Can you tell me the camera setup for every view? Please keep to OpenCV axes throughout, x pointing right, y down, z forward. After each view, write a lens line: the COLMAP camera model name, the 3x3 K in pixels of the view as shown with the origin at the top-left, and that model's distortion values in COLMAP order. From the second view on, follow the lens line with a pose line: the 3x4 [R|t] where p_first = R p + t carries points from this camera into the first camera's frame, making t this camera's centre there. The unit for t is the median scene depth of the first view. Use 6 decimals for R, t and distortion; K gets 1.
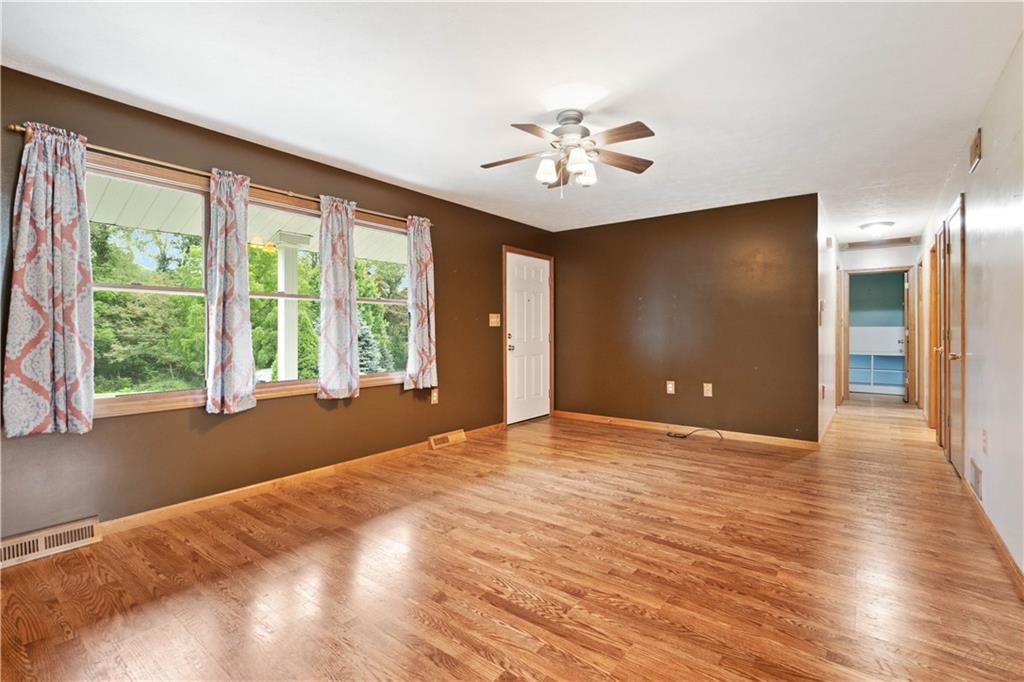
lens RADIAL K [[469.2, 0, 512.4], [0, 469.2, 337.1], [0, 0, 1]] dist [-0.003026, -0.000133]
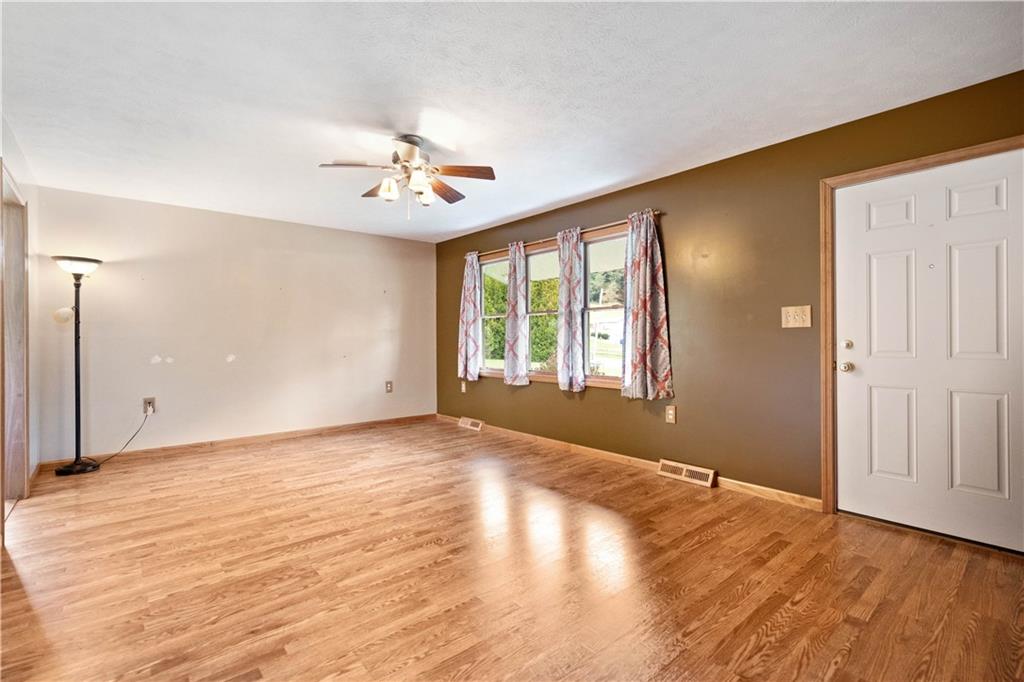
lens RADIAL K [[469.2, 0, 512.4], [0, 469.2, 337.1], [0, 0, 1]] dist [-0.003026, -0.000133]
pose [[-0.201045, 0.001010, -0.979582, 1.192142], [-0.010832, 0.999936, 0.003254, -0.017057], [0.979522, 0.011265, -0.201021, 1.501834]]
